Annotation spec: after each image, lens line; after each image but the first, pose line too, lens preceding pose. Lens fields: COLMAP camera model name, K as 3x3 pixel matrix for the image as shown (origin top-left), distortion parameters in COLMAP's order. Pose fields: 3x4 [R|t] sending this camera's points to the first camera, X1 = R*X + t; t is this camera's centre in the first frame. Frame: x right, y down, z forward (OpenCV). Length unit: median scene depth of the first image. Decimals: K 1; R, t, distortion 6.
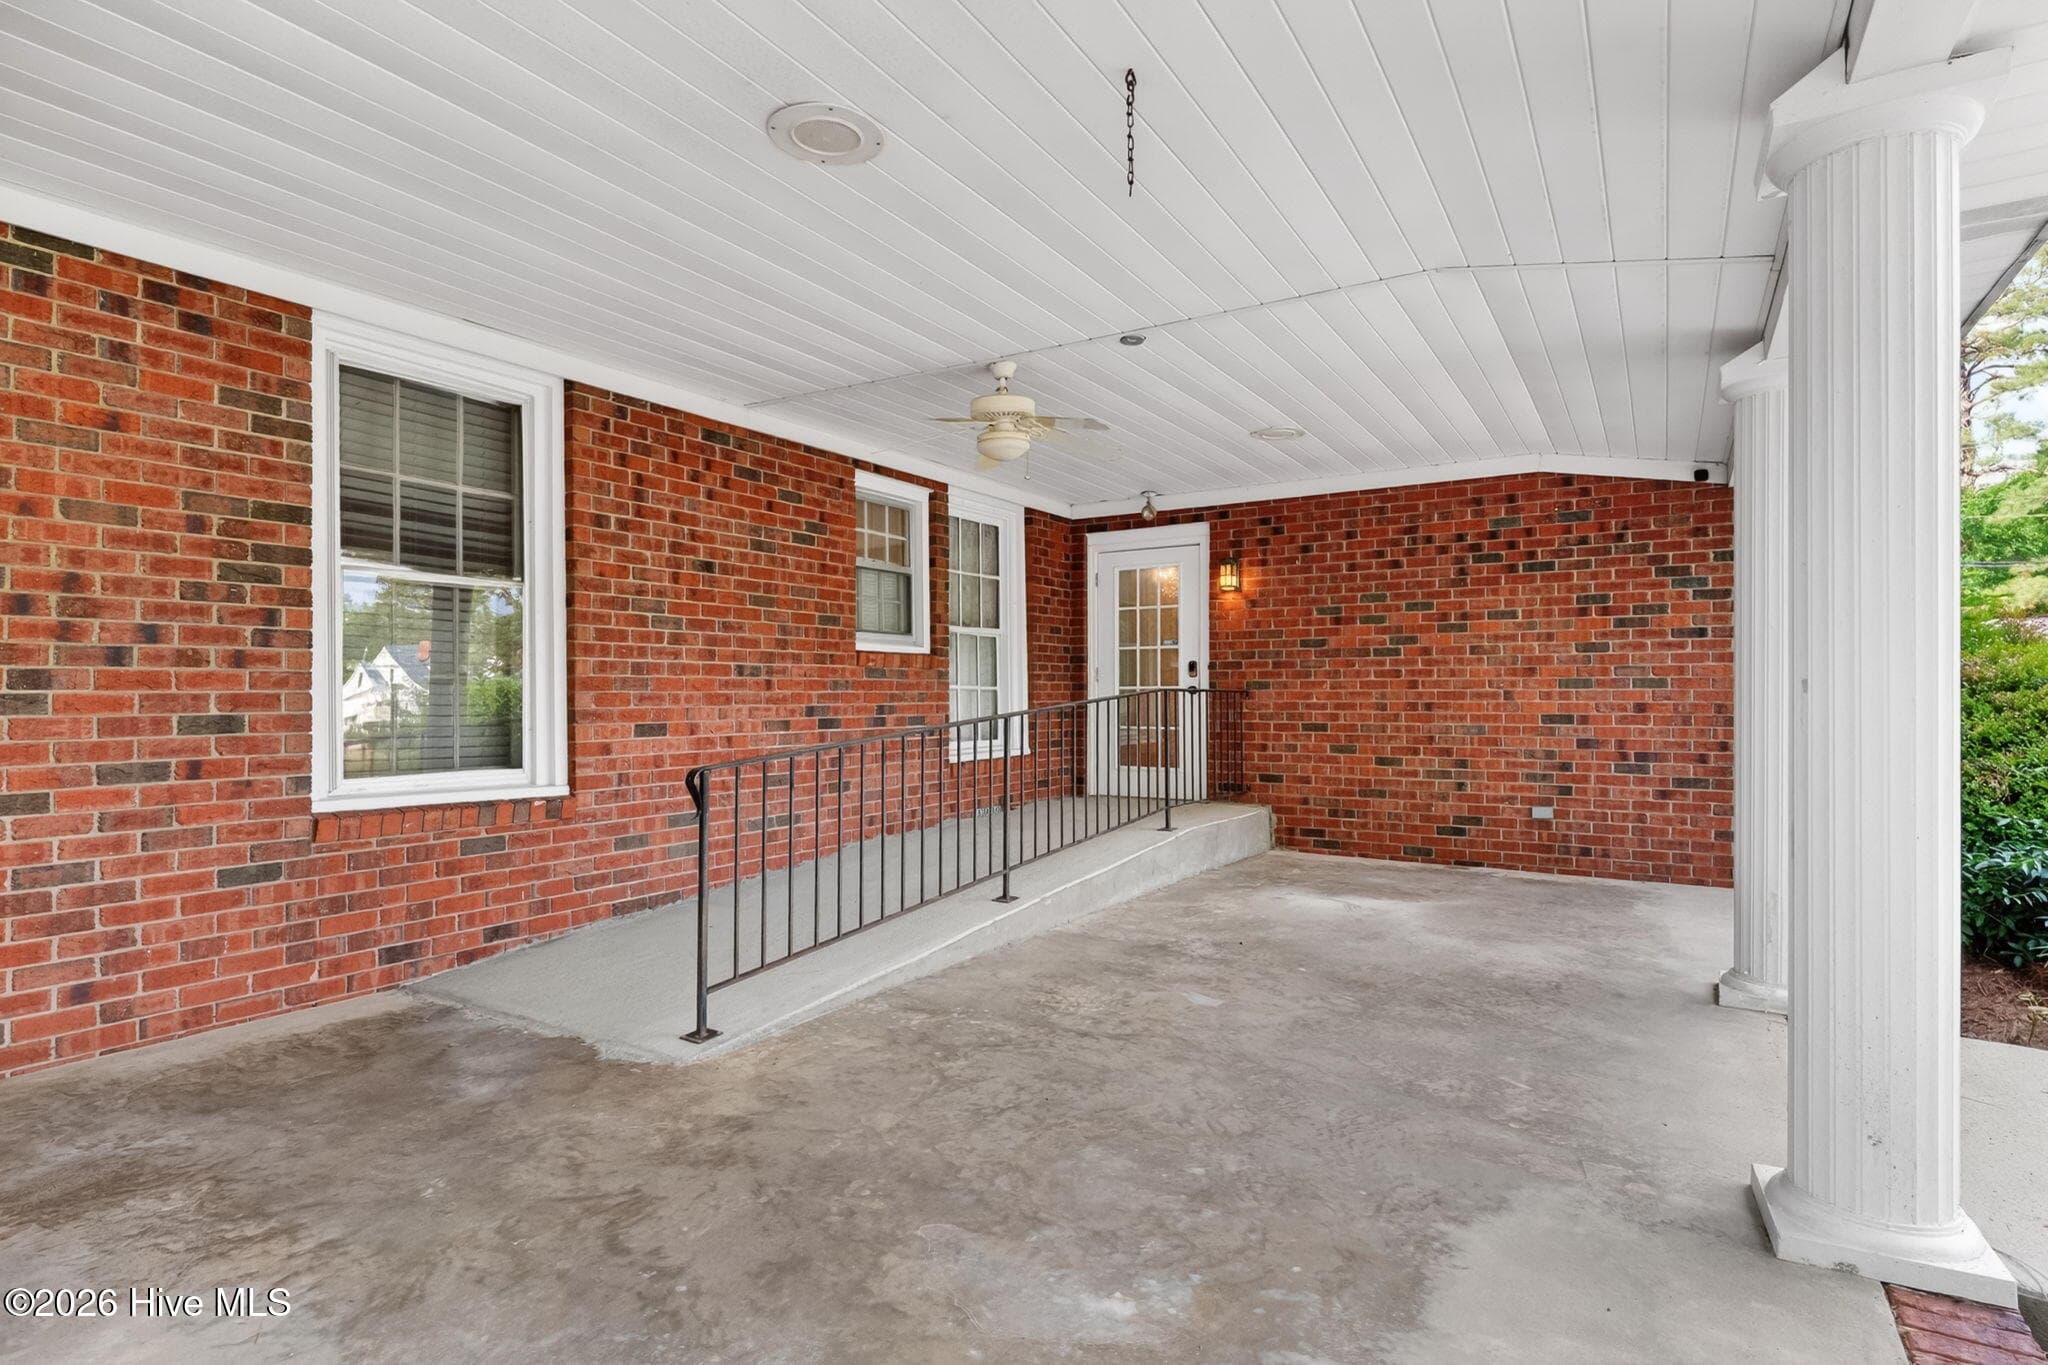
lens RADIAL K [[1034.0, 0, 1024.0], [0, 1034.0, 682.5], [0, 0, 1]] dist [-0.001491, -0.000518]
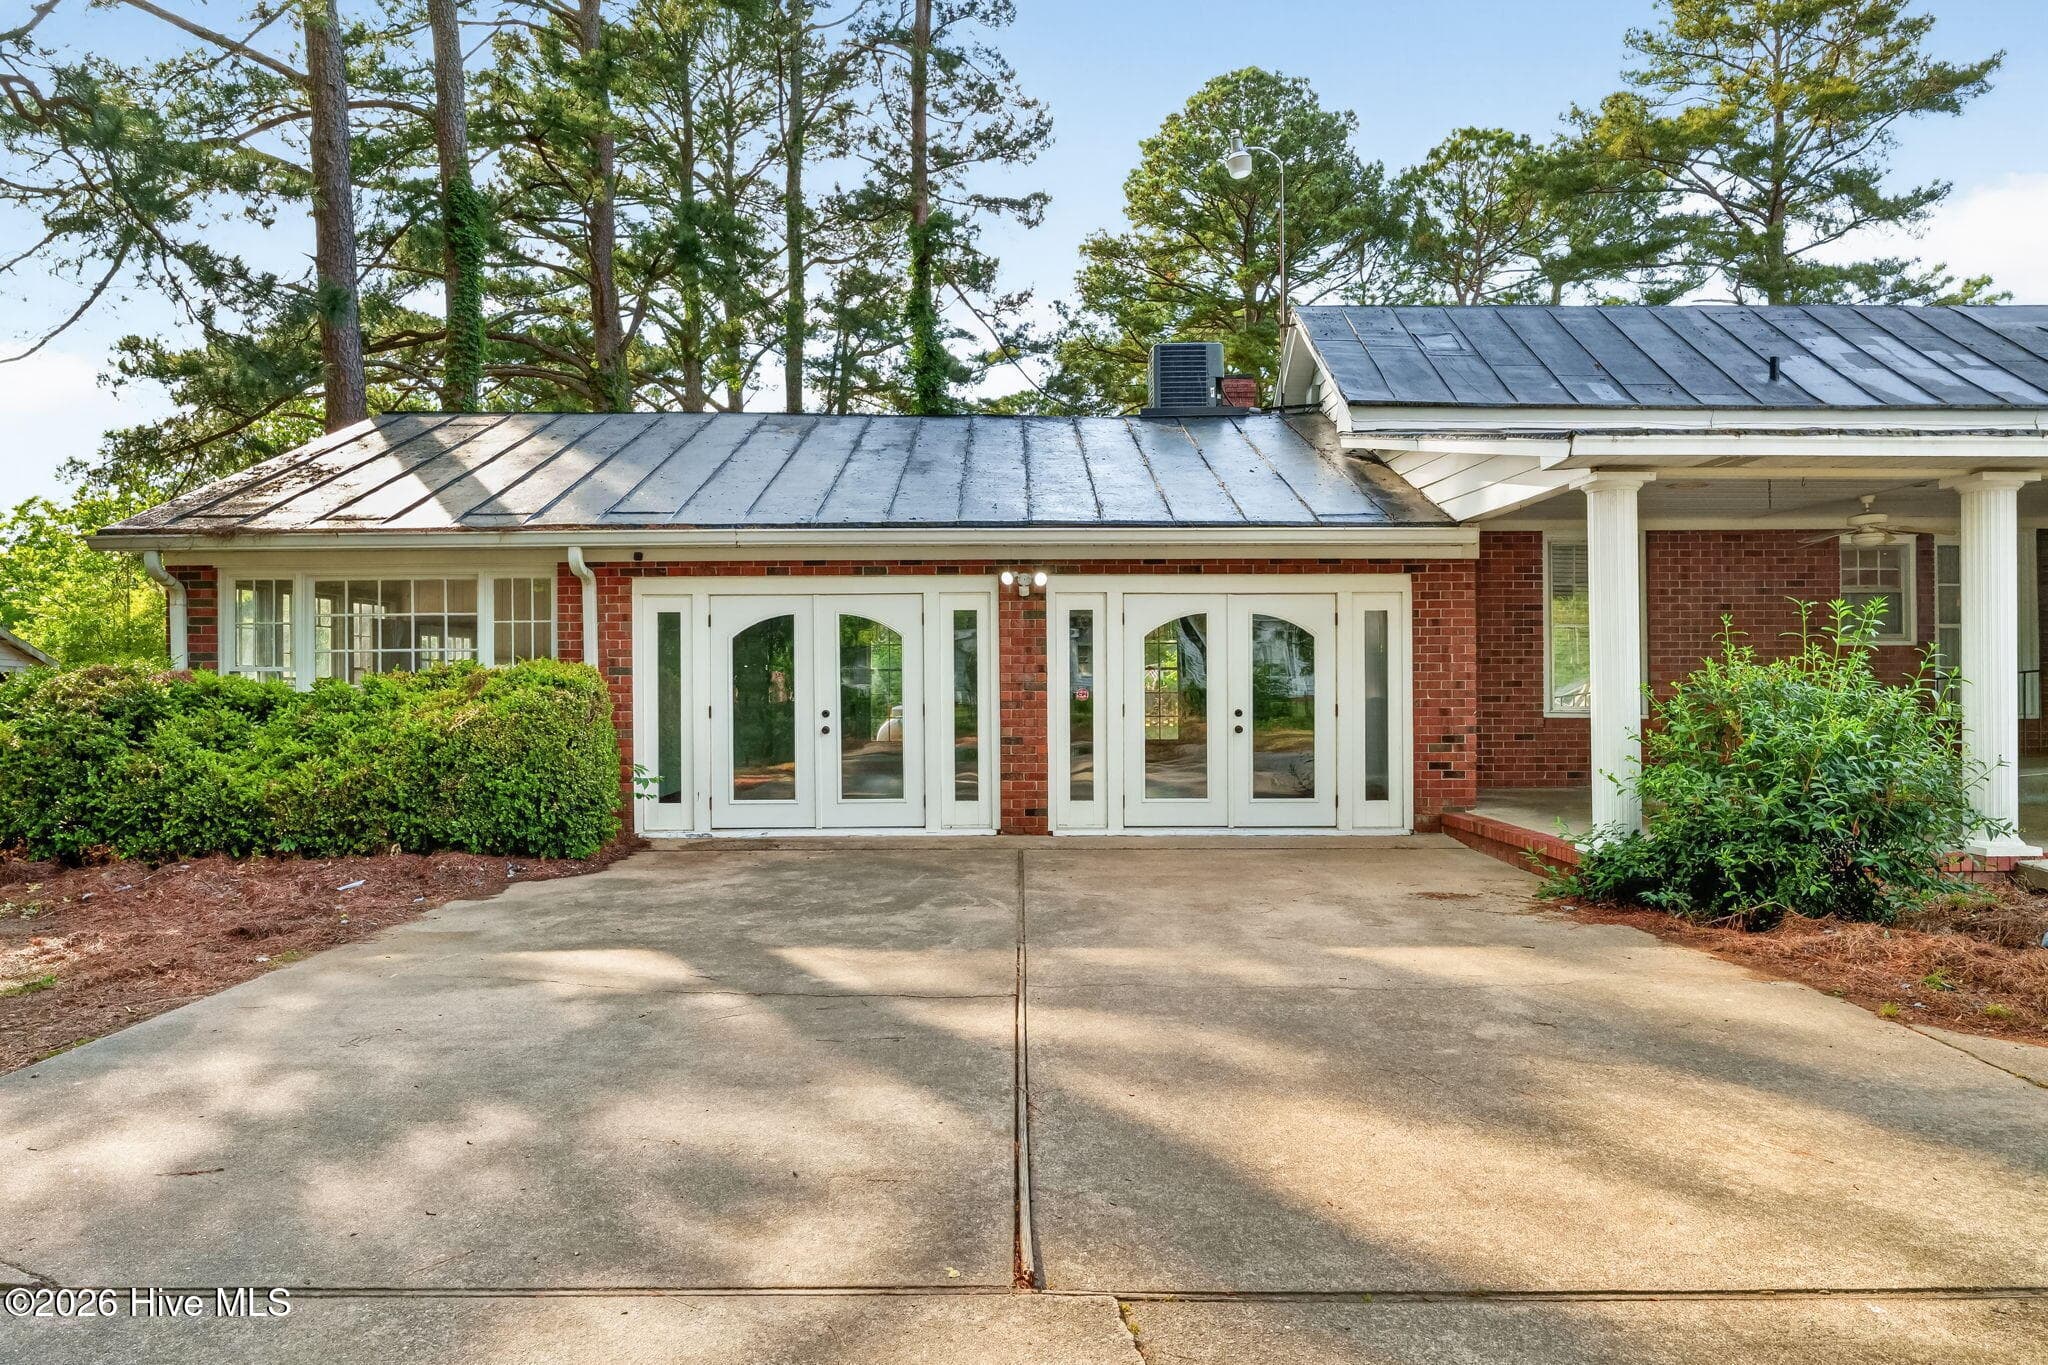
lens RADIAL K [[1257.4, 0, 1024.0], [0, 1257.4, 682.5], [0, 0, 1]] dist [-0.003230, -0.001191]
pose [[0.529492, 0.001242, -0.848314, 1.309441], [0.012104, 0.999886, 0.009019, -0.010330], [0.848228, -0.015044, 0.529417, -1.795924]]
